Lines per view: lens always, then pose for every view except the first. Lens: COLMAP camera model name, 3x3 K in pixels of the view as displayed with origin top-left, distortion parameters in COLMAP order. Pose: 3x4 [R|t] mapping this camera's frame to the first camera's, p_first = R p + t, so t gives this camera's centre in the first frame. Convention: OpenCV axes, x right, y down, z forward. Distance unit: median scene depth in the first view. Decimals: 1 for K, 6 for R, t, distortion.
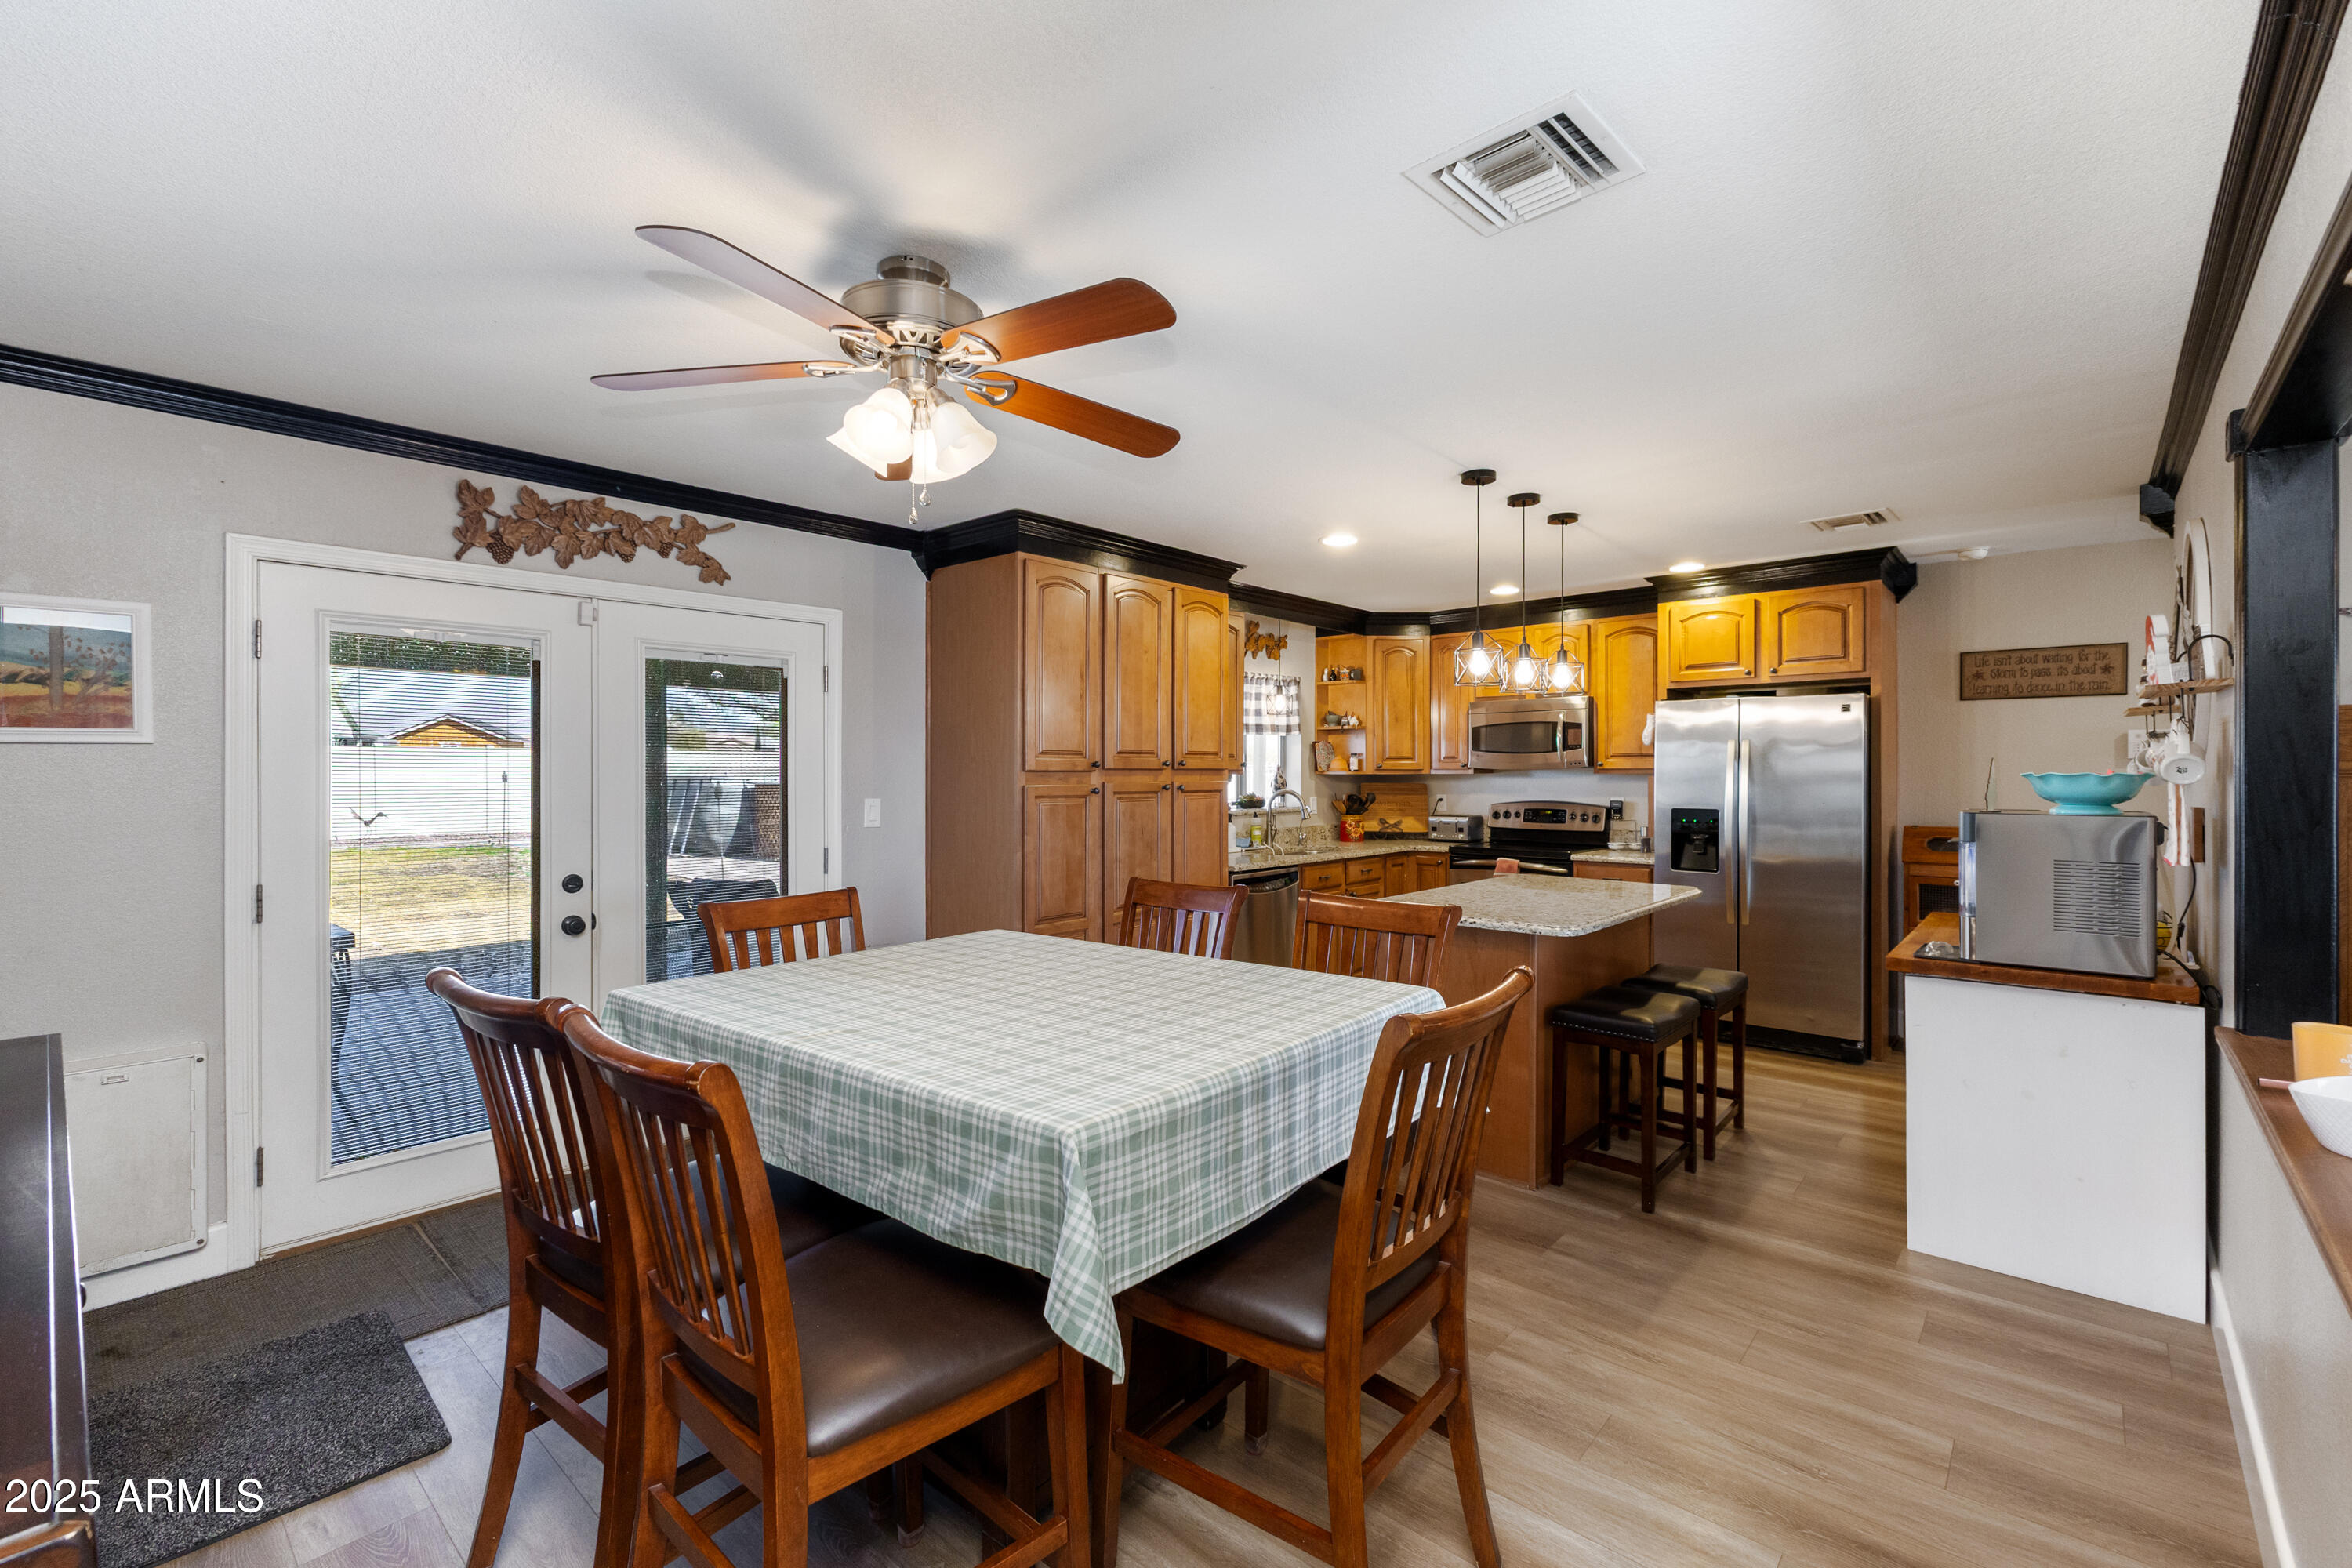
lens RADIAL K [[1029.9, 0, 1159.1], [0, 1029.9, 765.8], [0, 0, 1]] dist [0.002707, 0.000345]
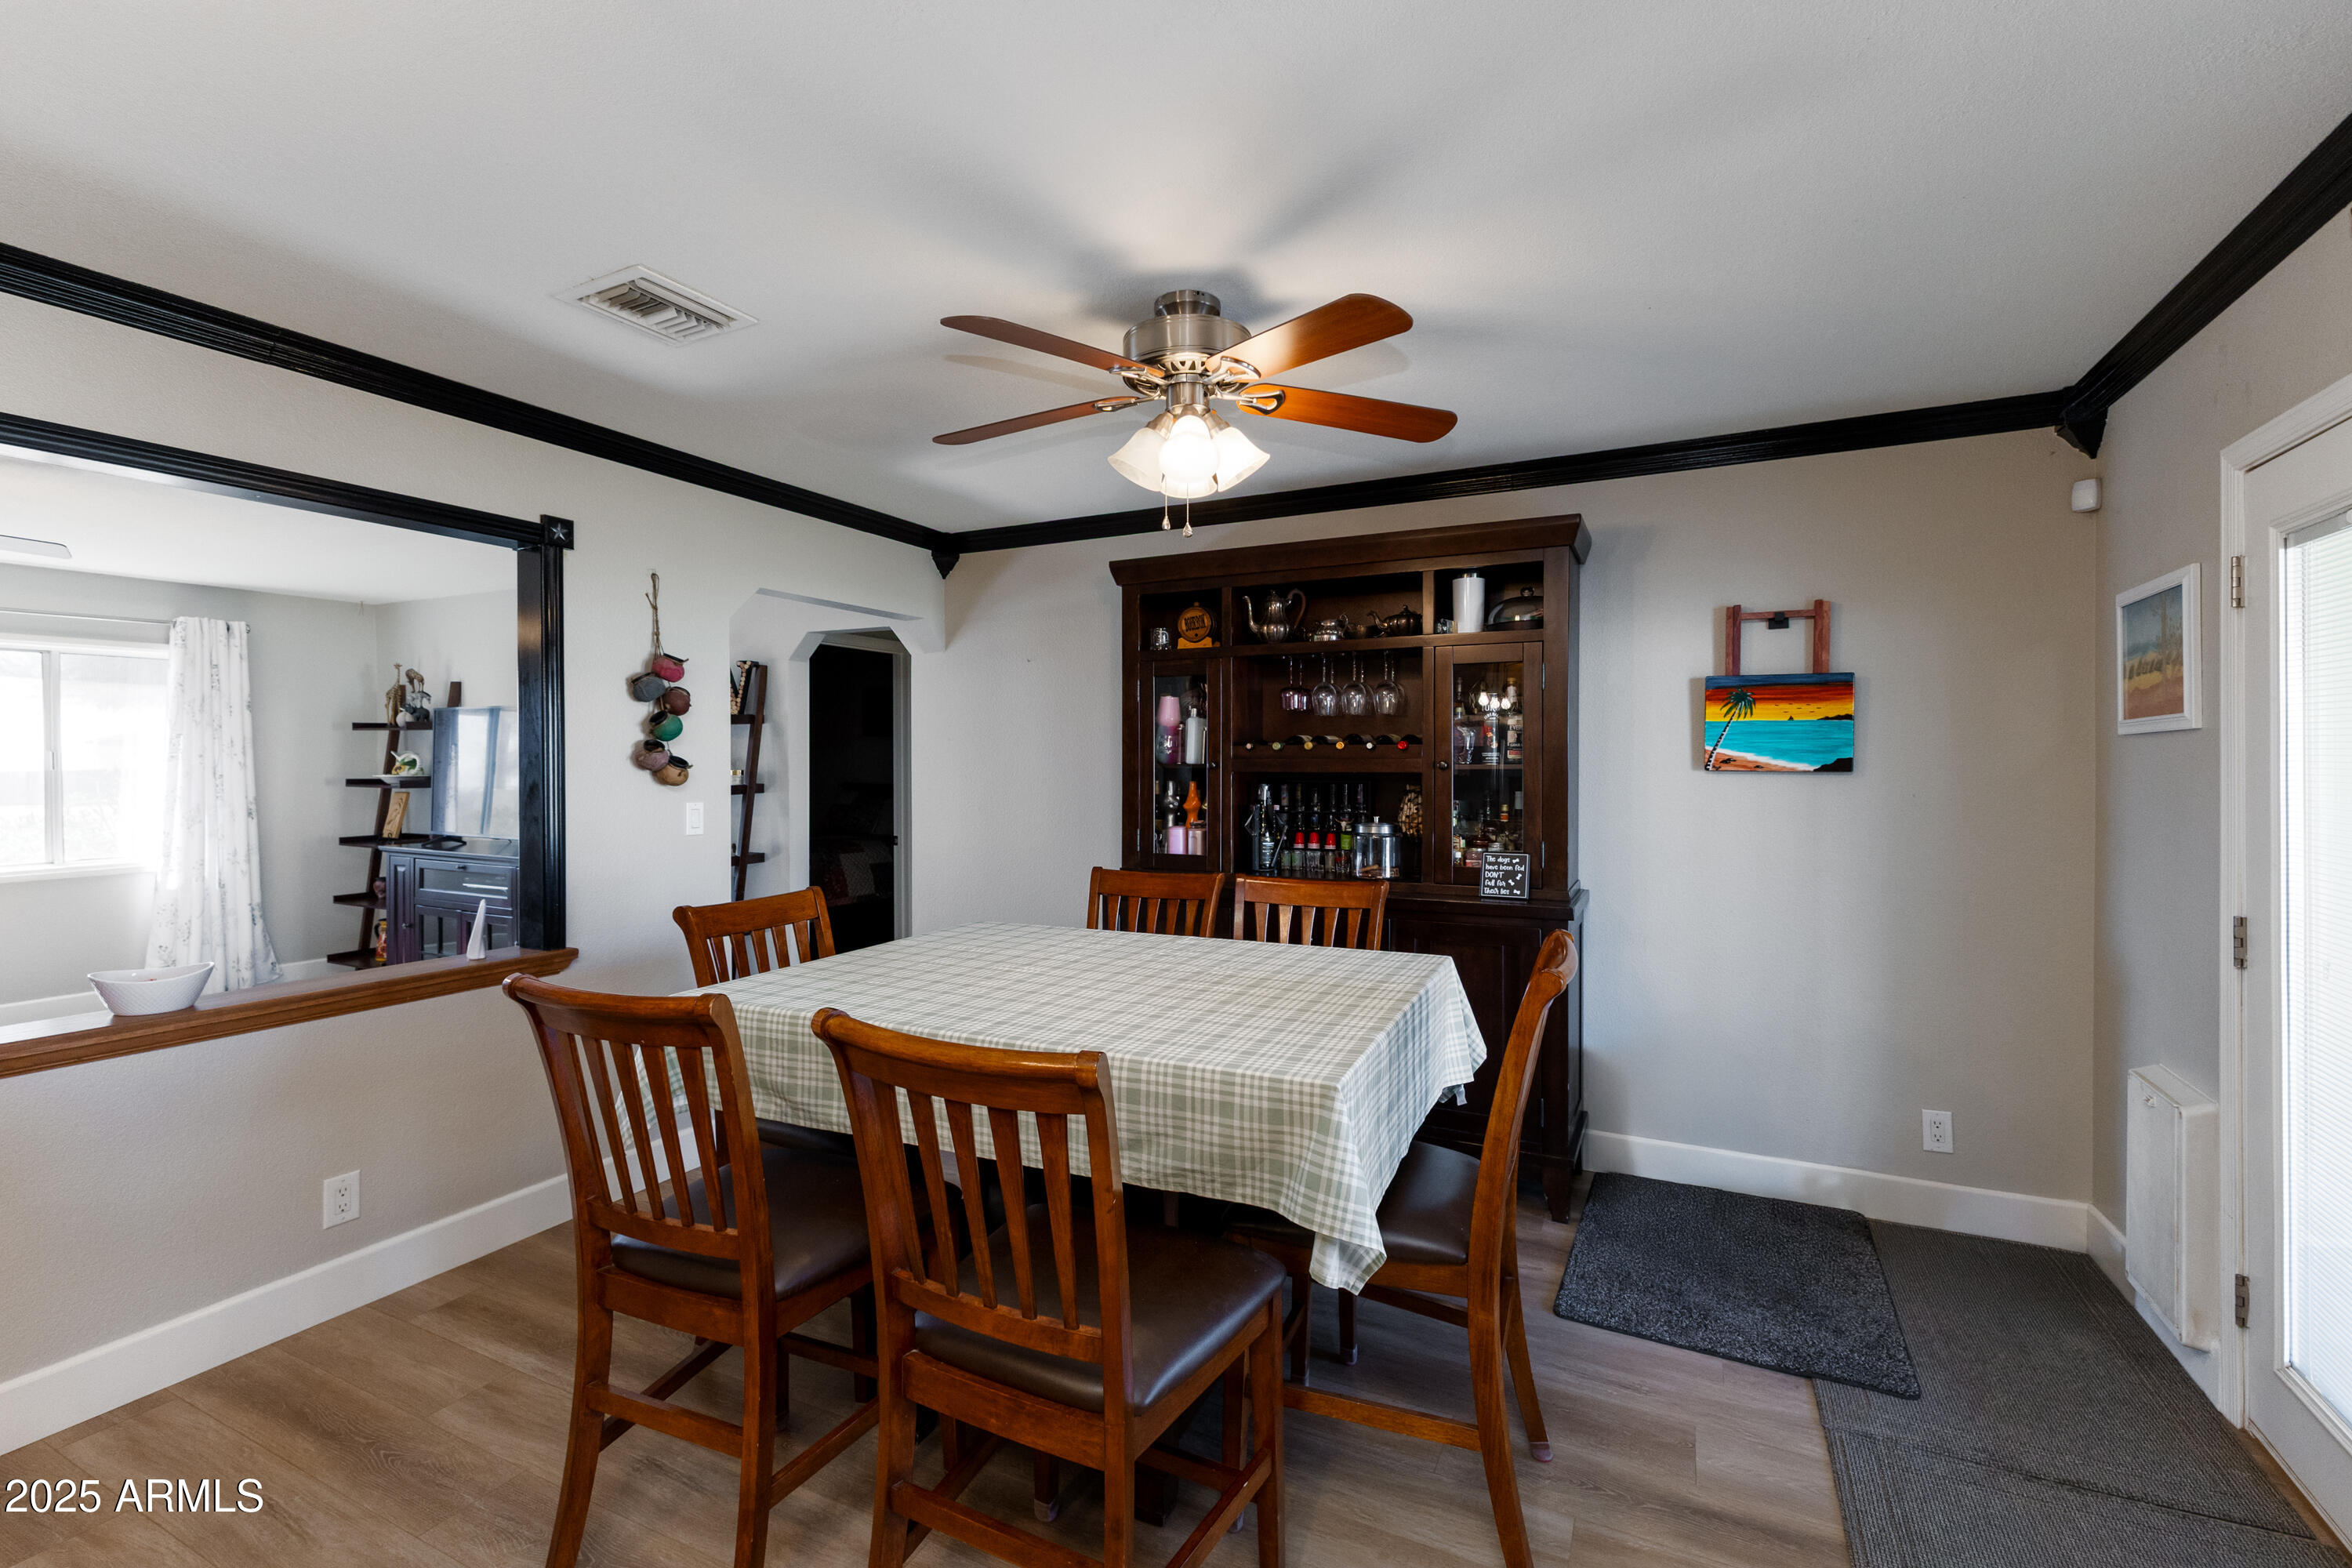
lens RADIAL K [[1029.9, 0, 1159.1], [0, 1029.9, 765.8], [0, 0, 1]] dist [0.002707, 0.000345]
pose [[-0.967920, 0.004487, -0.251217, 0.038010], [0.004085, 0.999989, 0.002123, 0.001642], [0.251224, 0.001029, -0.967928, 1.140142]]
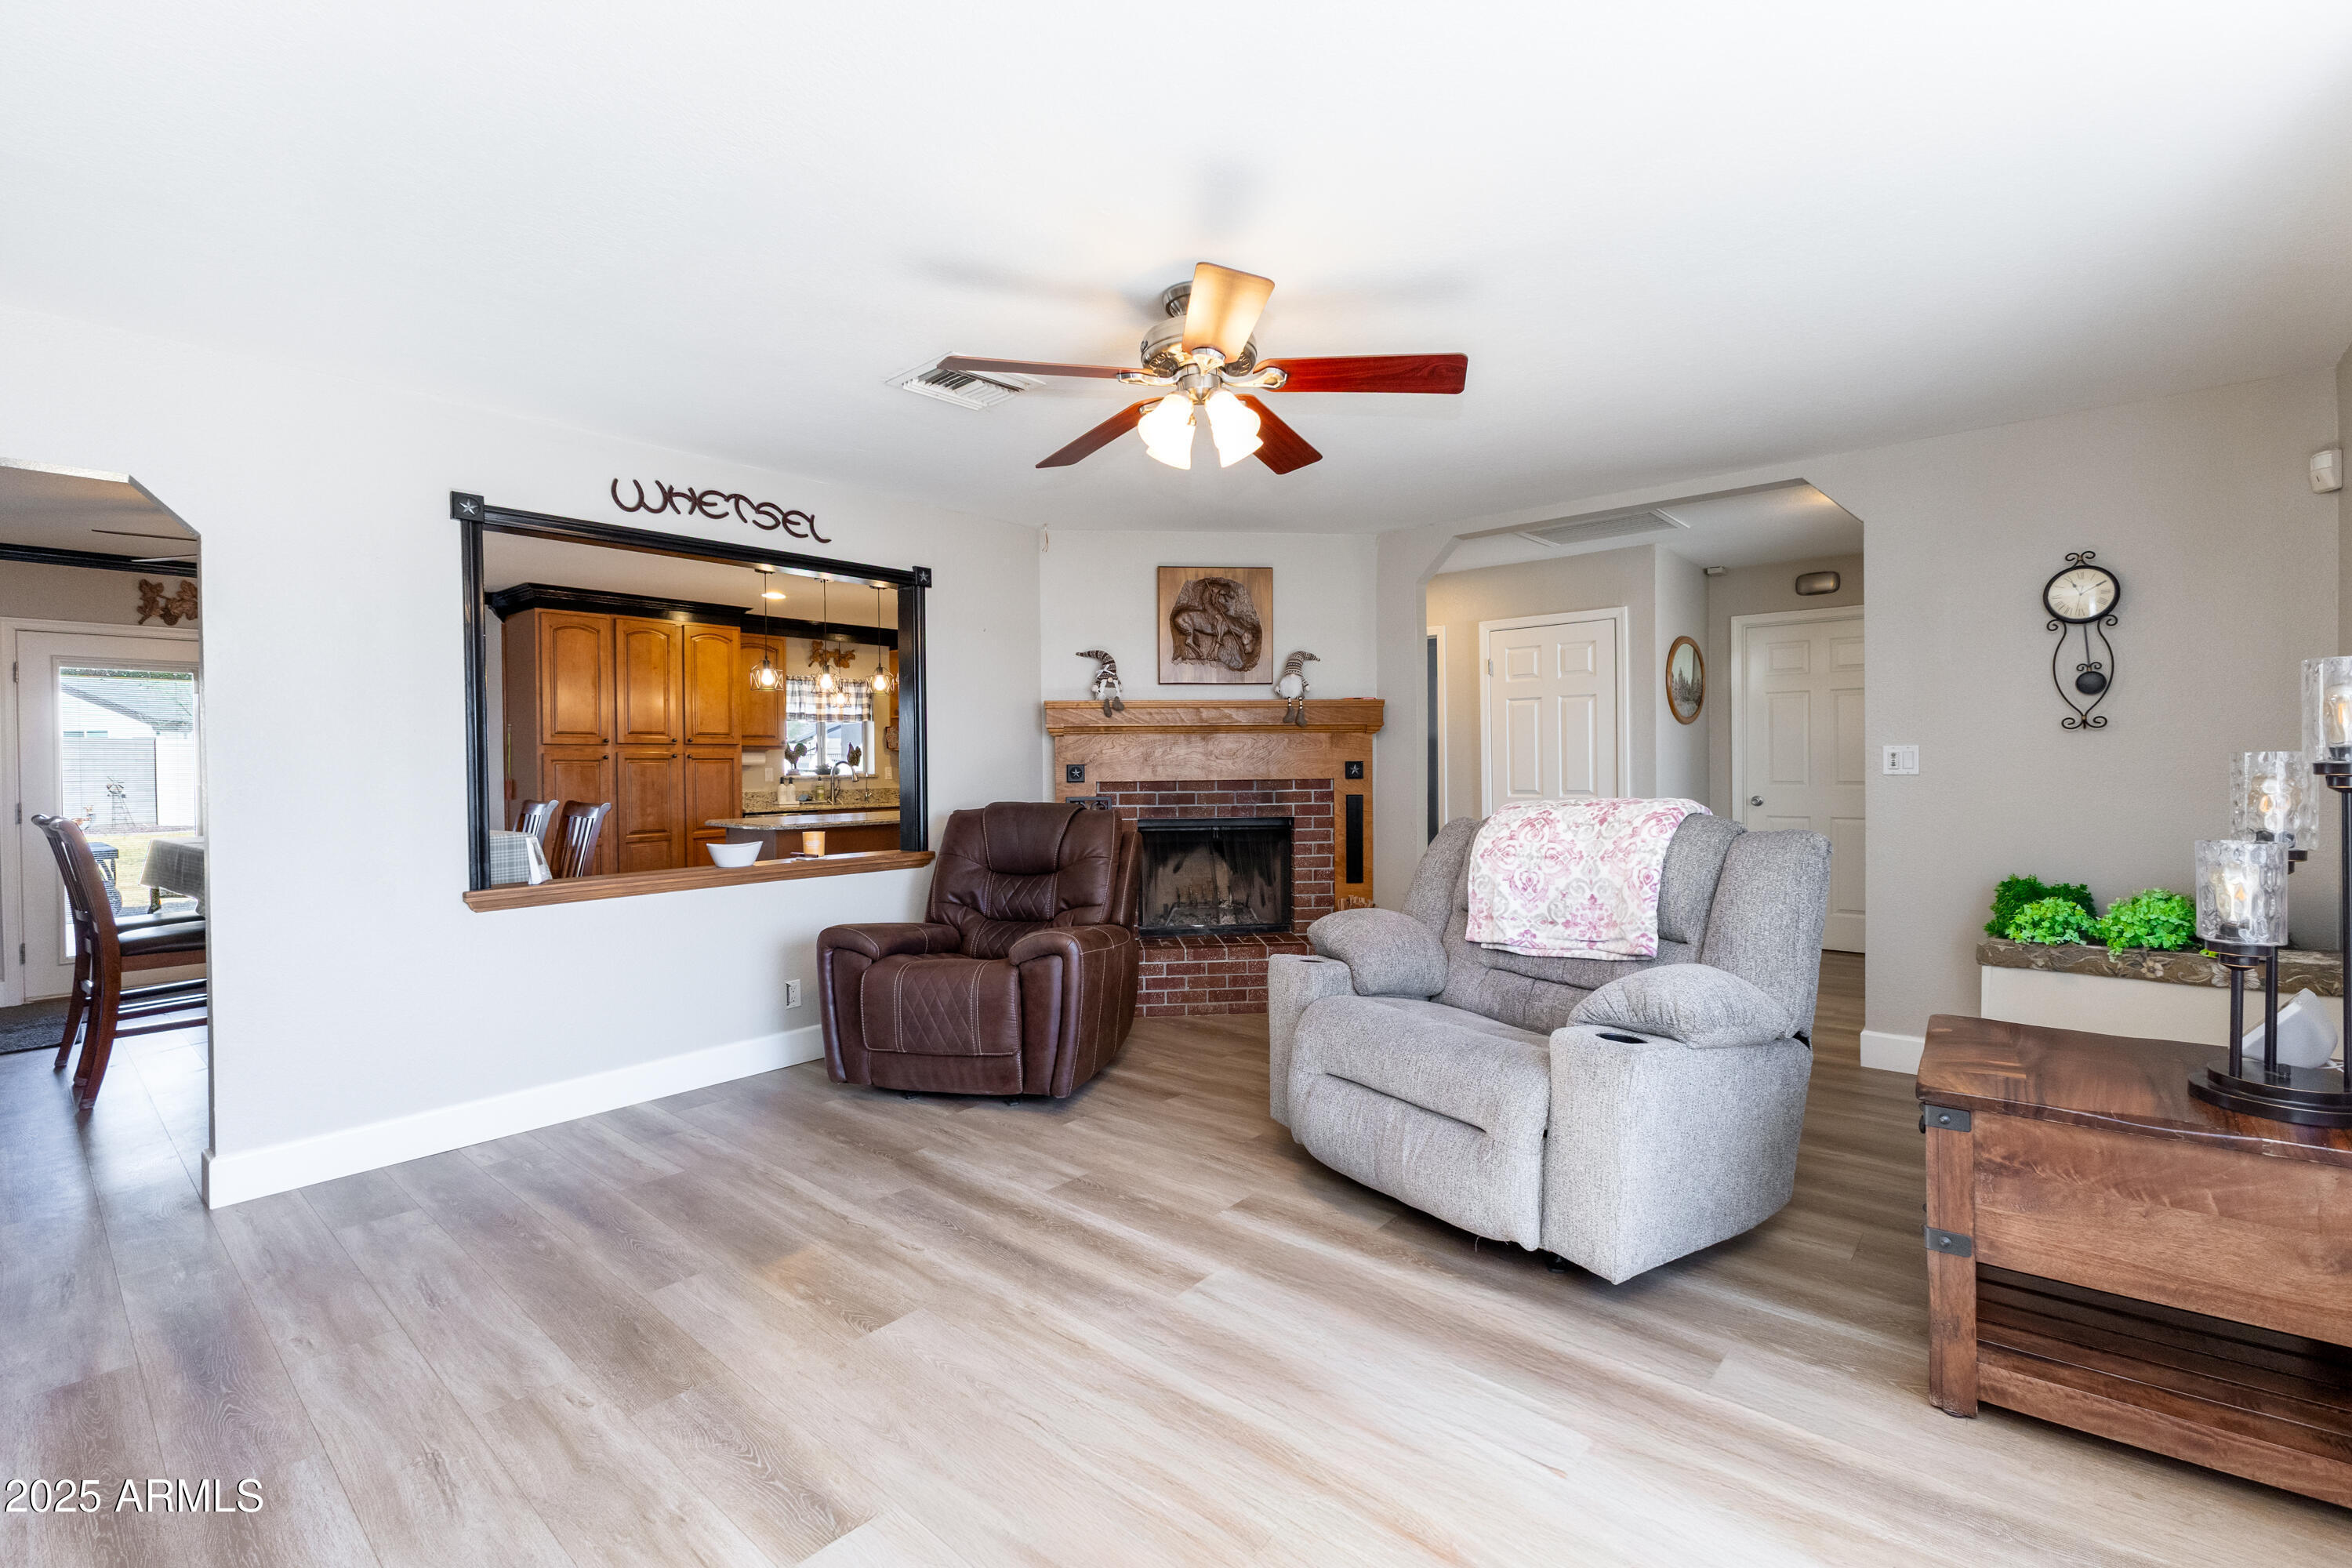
lens RADIAL K [[1052.2, 0, 1181.3], [0, 1052.2, 776.8], [0, 0, 1]] dist [0.001471, 0.000104]
pose [[0.999358, -0.009729, 0.034488, 0.873719], [0.009103, 0.999792, 0.018266, 0.037591], [-0.034659, -0.017941, 0.999238, -0.733260]]
